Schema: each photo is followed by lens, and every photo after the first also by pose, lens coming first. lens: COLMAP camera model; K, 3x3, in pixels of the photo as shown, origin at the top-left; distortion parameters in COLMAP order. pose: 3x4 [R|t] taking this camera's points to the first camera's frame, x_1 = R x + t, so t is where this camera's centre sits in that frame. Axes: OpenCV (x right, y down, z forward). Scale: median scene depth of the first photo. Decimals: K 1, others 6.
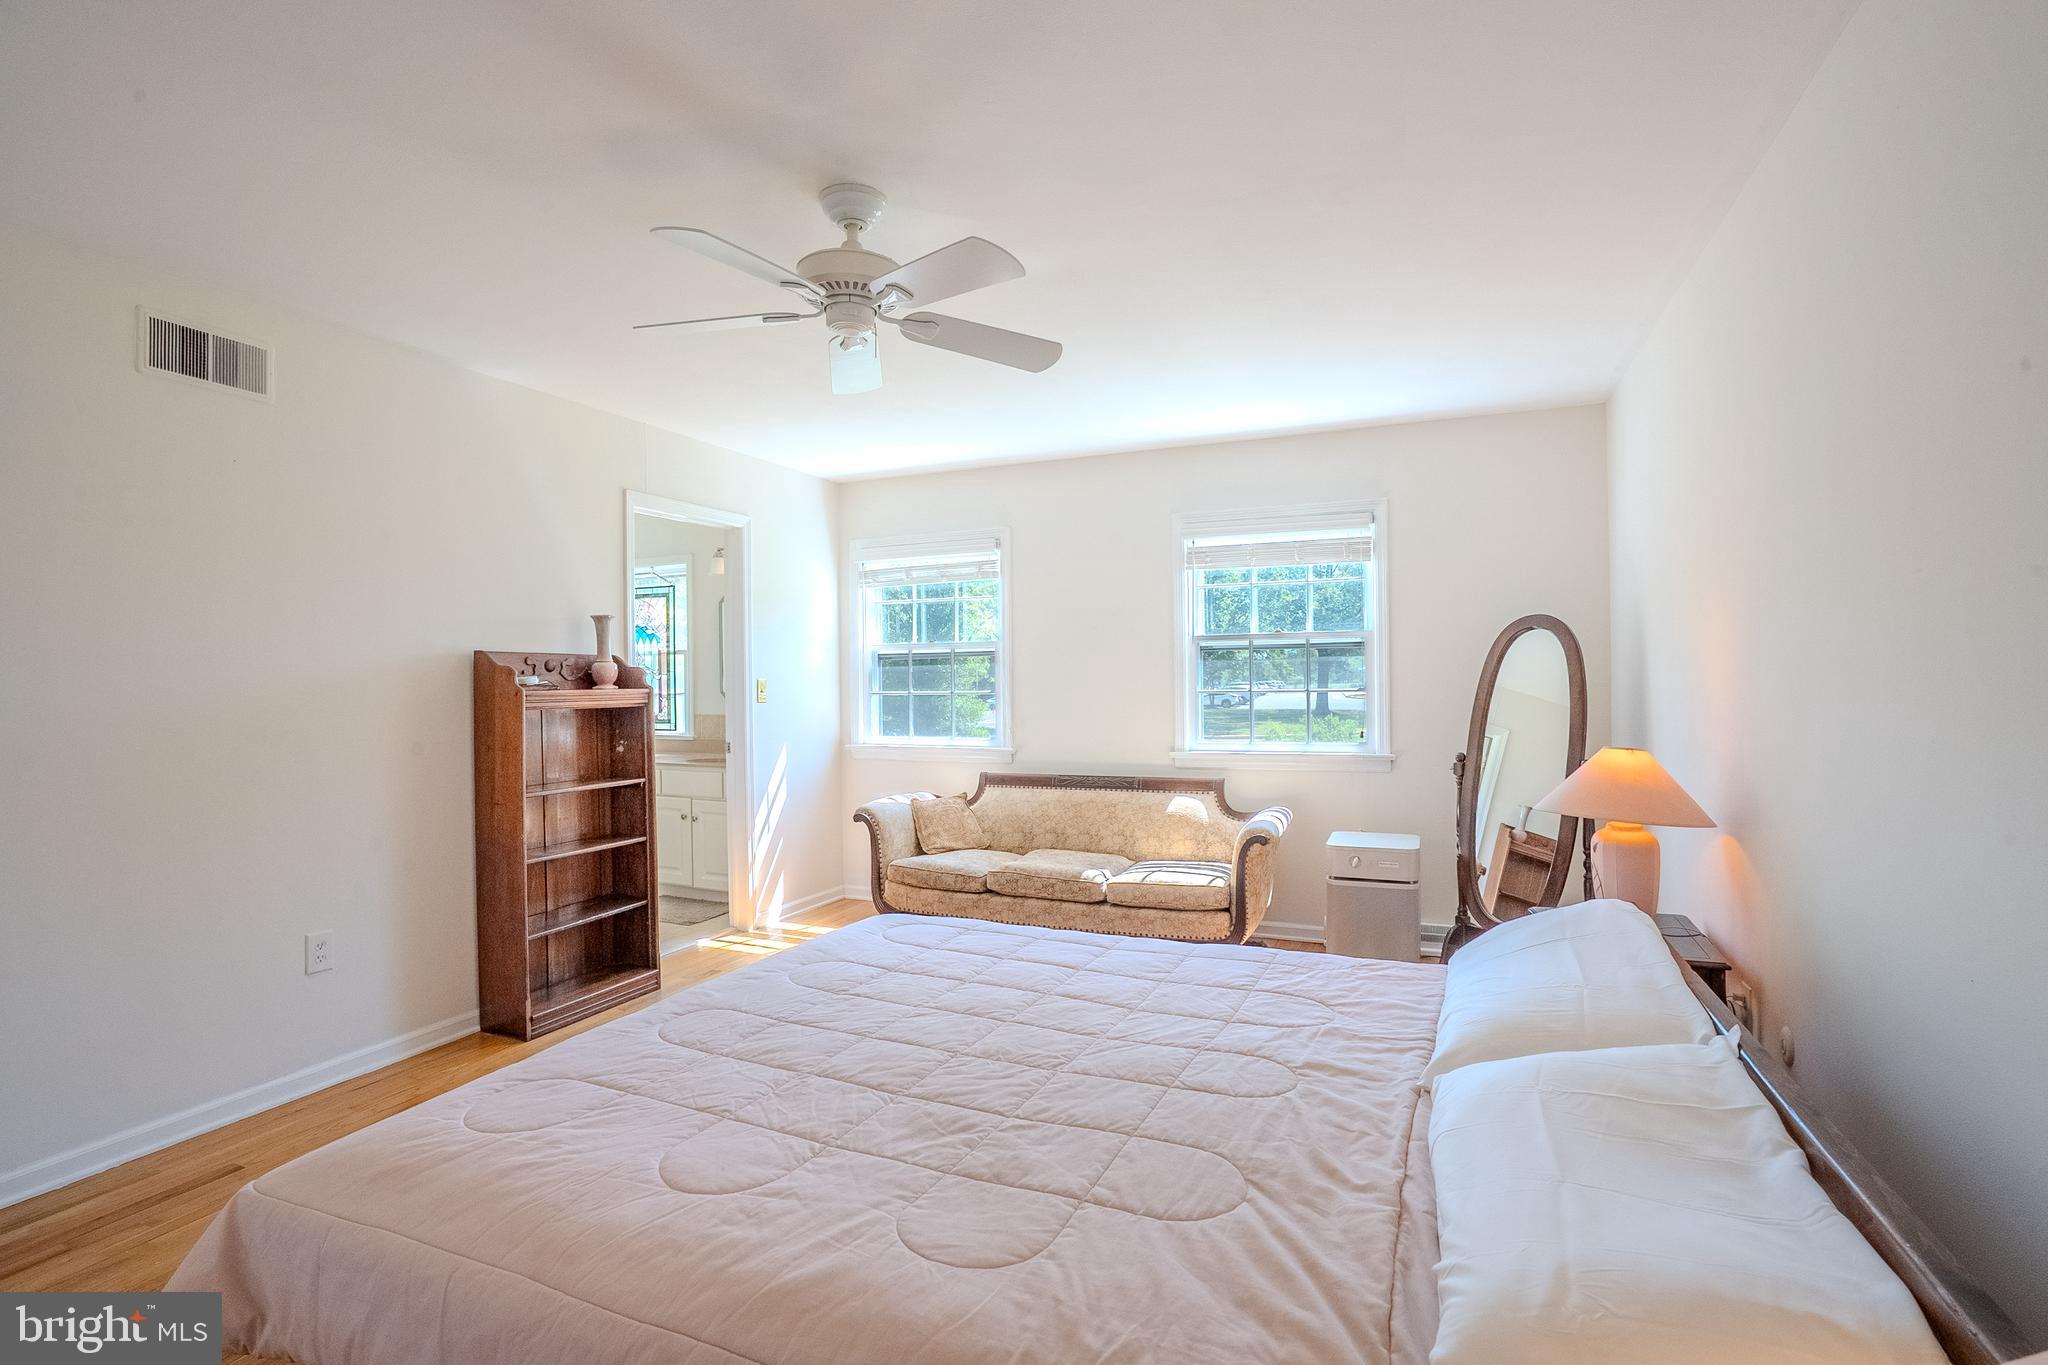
lens RADIAL K [[960.7, 0, 1018.0], [0, 960.7, 674.3], [0, 0, 1]] dist [-0.052050, 0.018049]
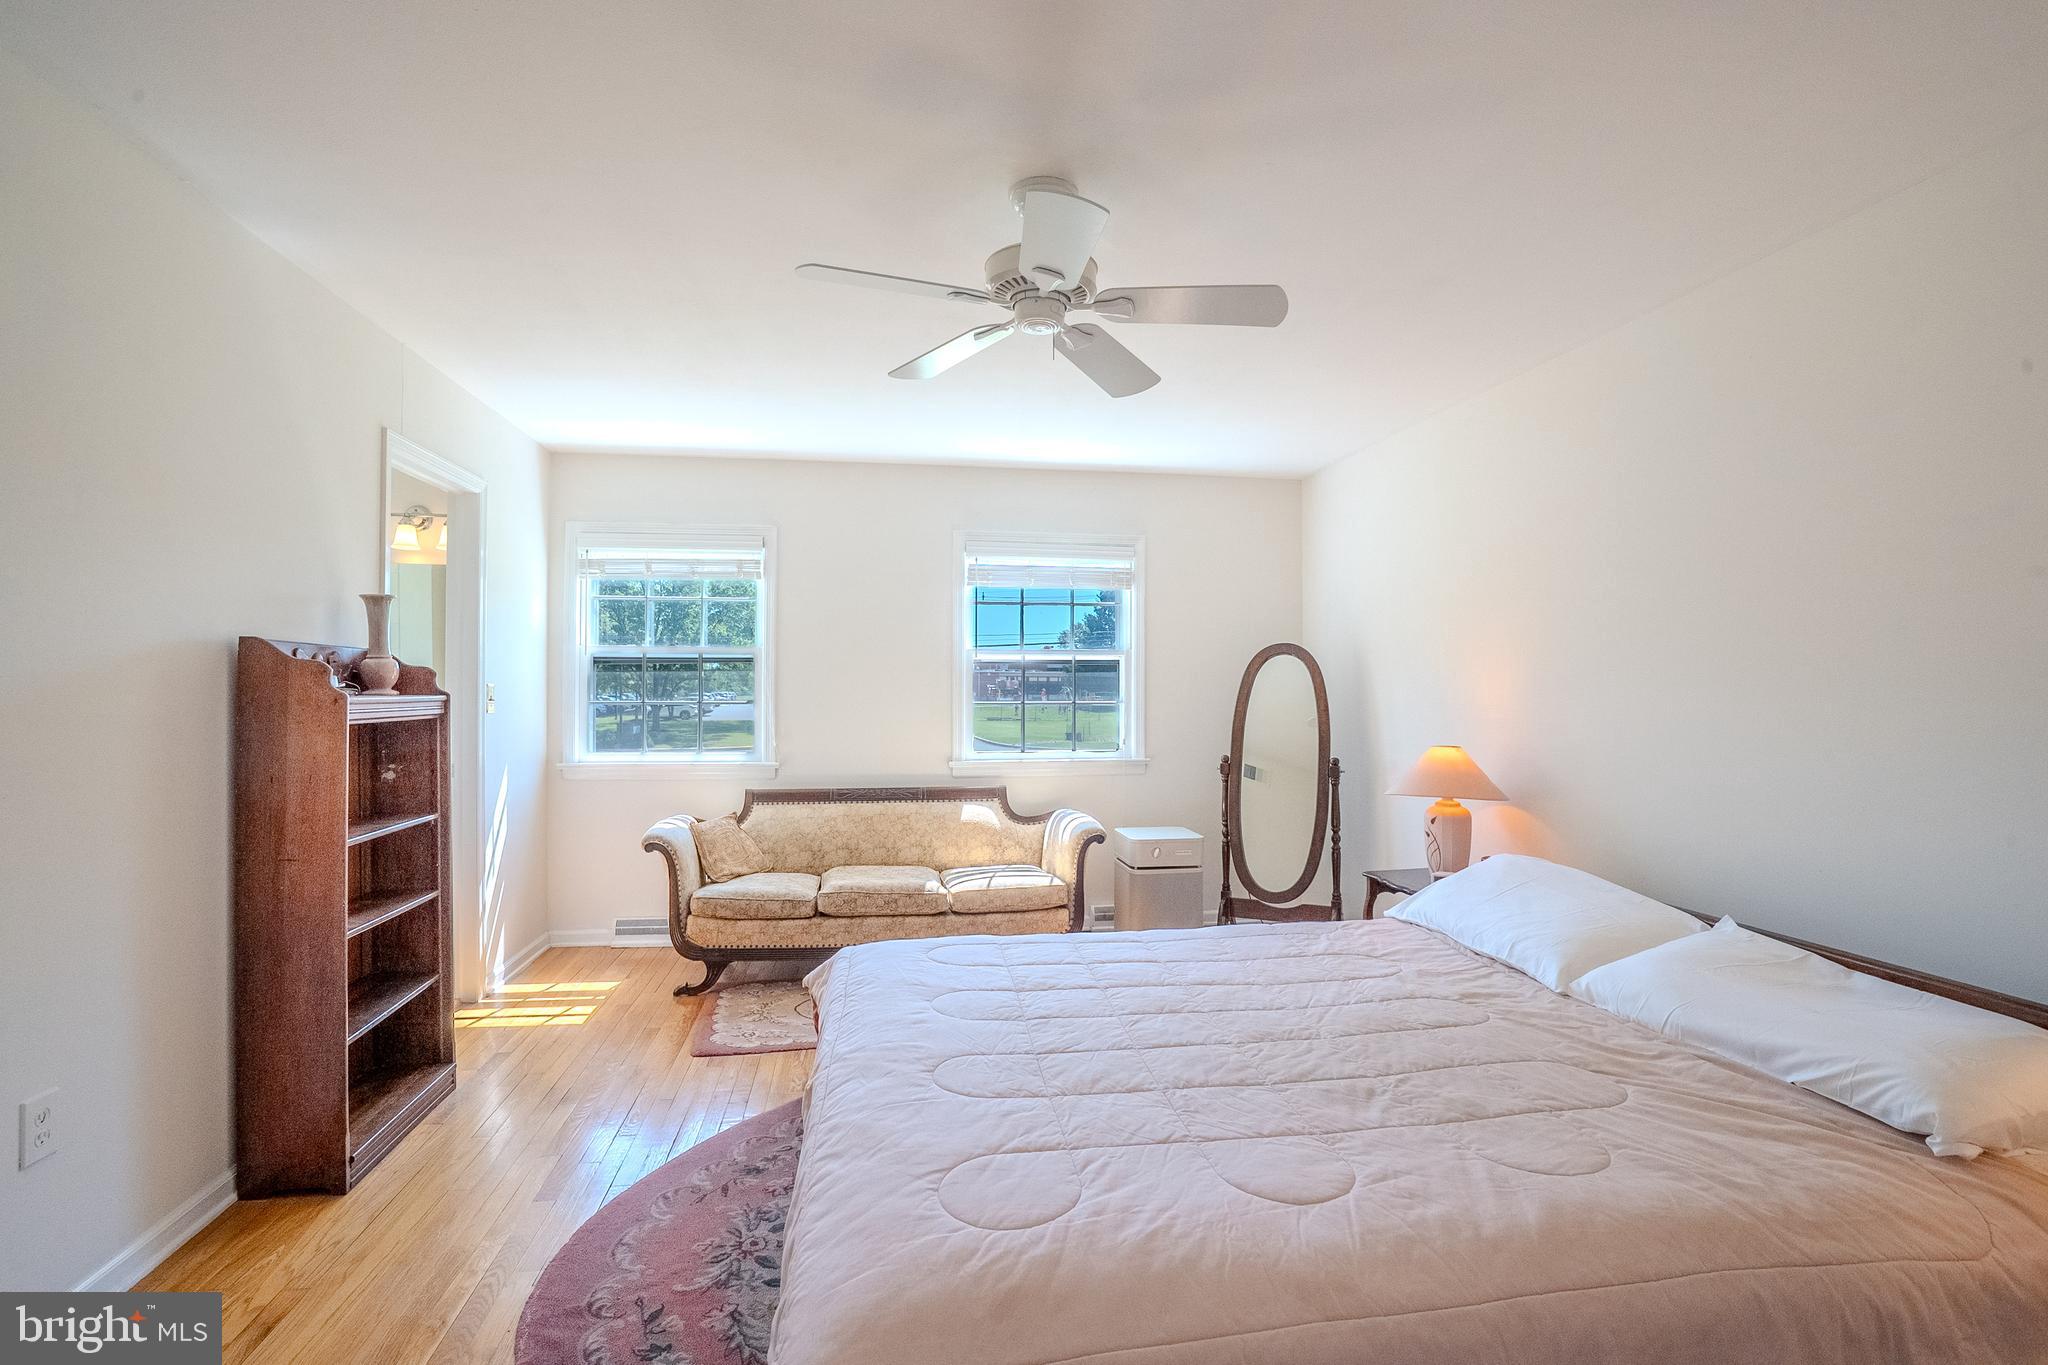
lens RADIAL K [[960.7, 0, 1020.9], [0, 960.7, 675.6], [0, 0, 1]] dist [-0.052050, 0.018049]
pose [[0.837356, 0.021618, 0.546230, -0.407801], [-0.015710, 0.999757, -0.015485, 0.003785], [-0.546432, 0.004385, 0.837492, 0.115460]]
